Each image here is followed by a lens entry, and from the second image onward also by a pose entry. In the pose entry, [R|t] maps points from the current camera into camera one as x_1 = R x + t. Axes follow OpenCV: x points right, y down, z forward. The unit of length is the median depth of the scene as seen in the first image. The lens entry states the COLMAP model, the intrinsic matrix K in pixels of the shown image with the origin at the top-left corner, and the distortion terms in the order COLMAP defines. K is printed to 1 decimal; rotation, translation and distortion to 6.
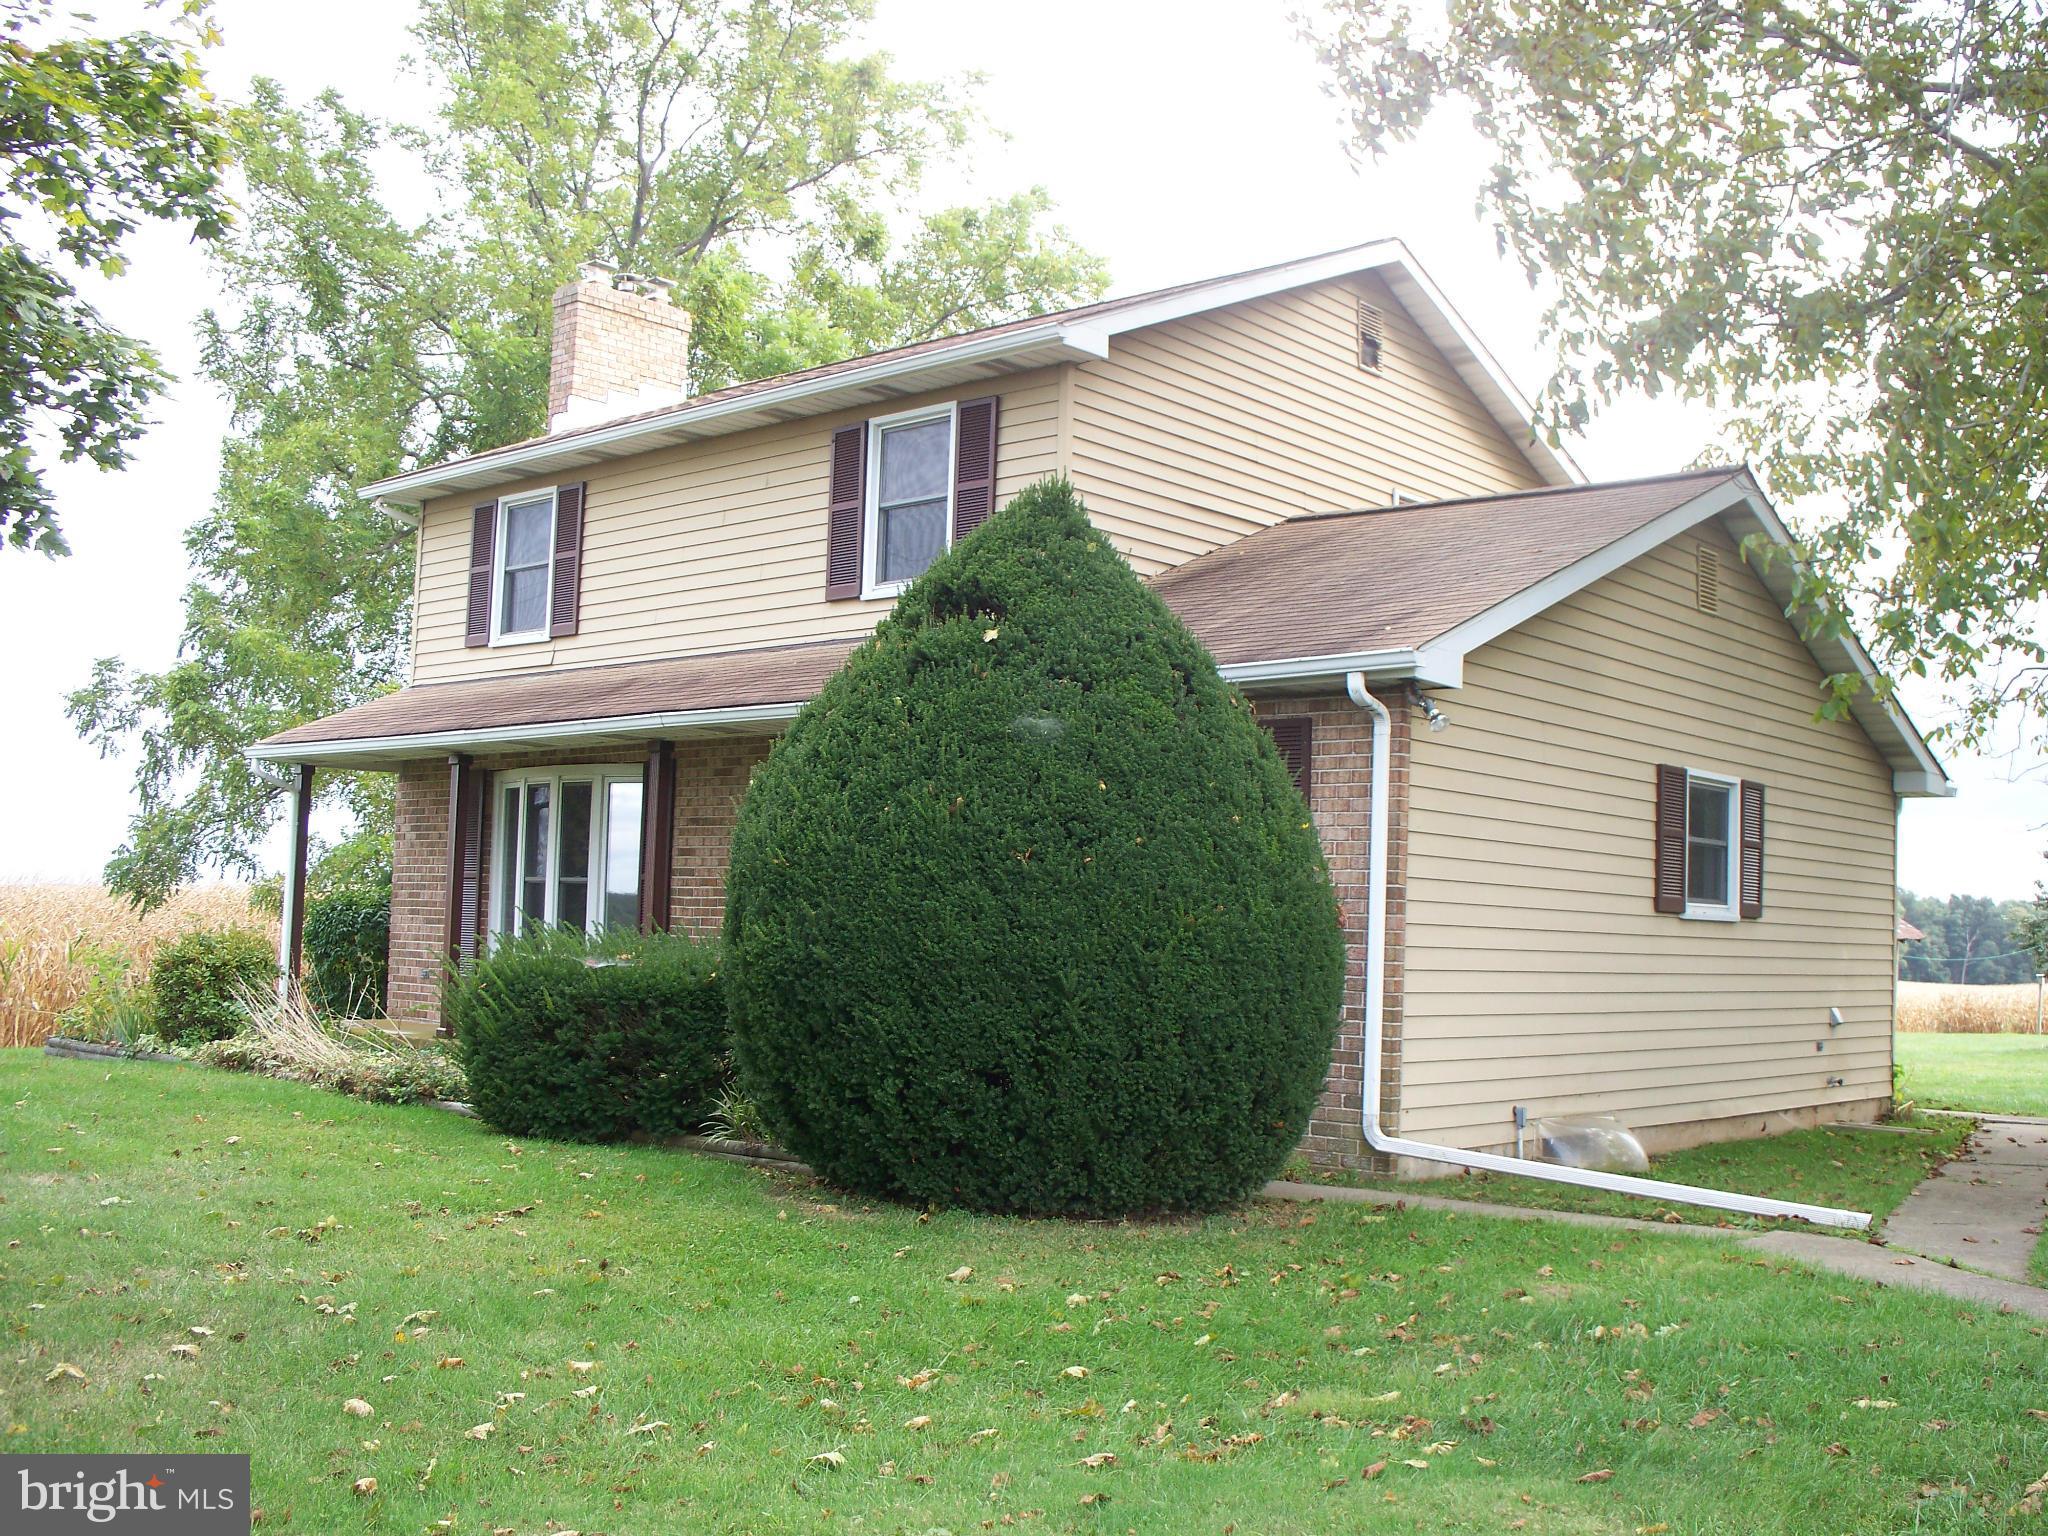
lens RADIAL K [[2082.5, 0, 1057.8], [0, 2082.5, 768.9], [0, 0, 1]] dist [-0.208417, 0.190137]
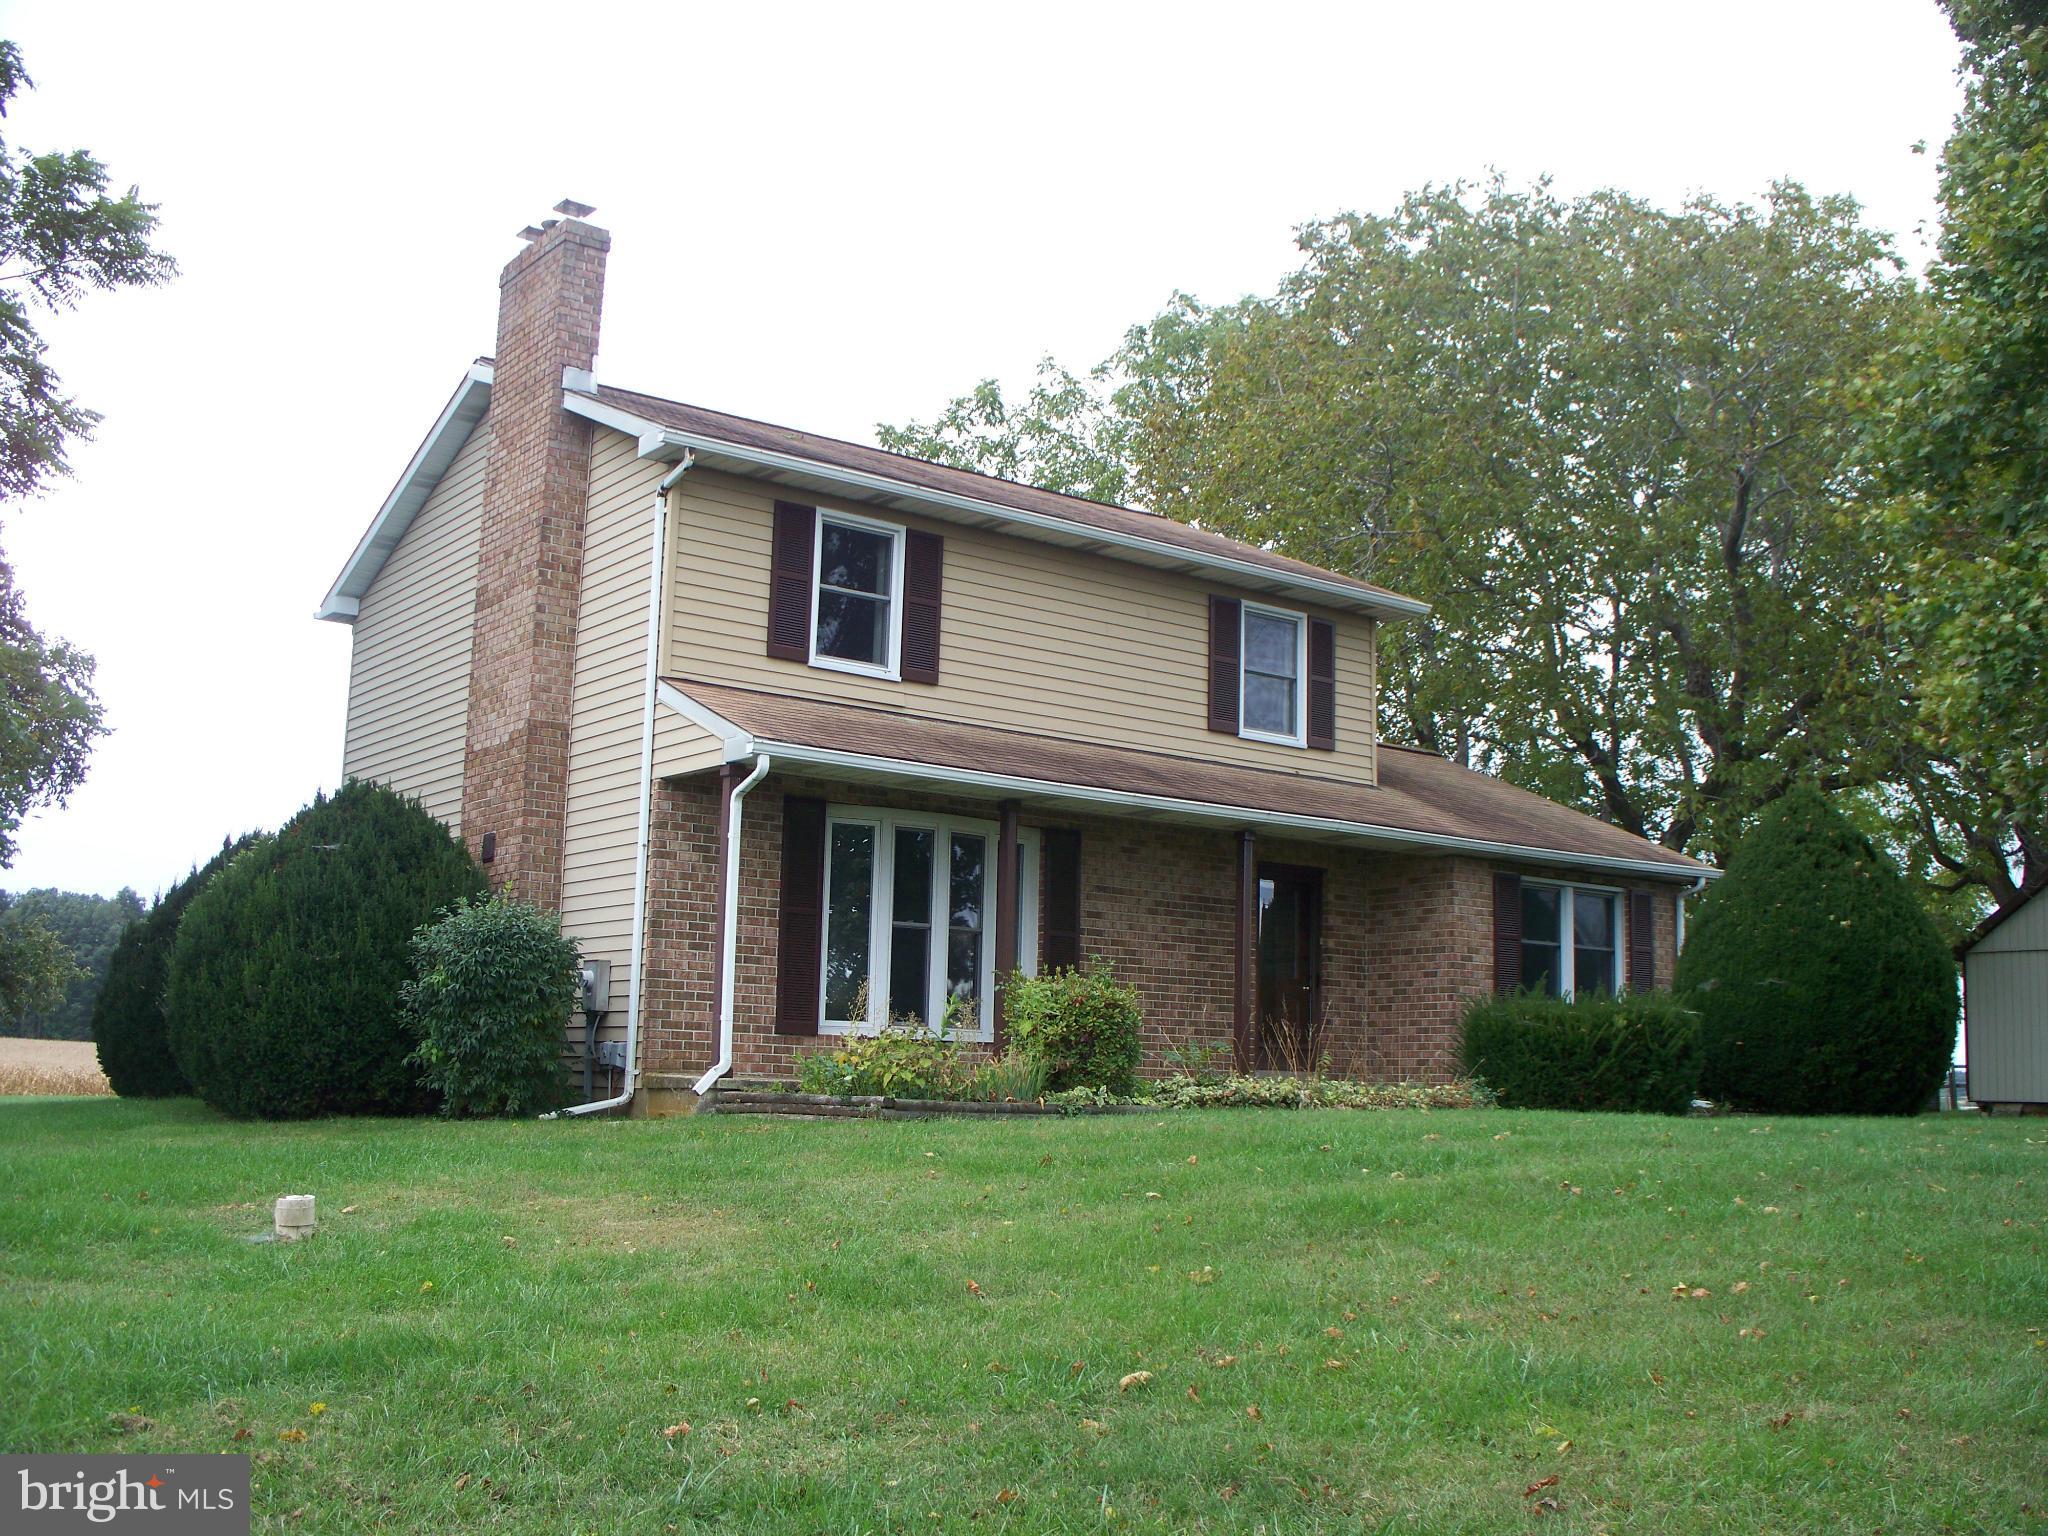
lens RADIAL K [[2082.5, 0, 1057.8], [0, 2082.5, 768.9], [0, 0, 1]] dist [-0.208417, 0.190137]
pose [[0.187089, 0.124284, 0.974449, -1.307557], [-0.099040, 0.989296, -0.107162, 0.085249], [-0.977338, -0.076460, 0.197395, 0.796524]]
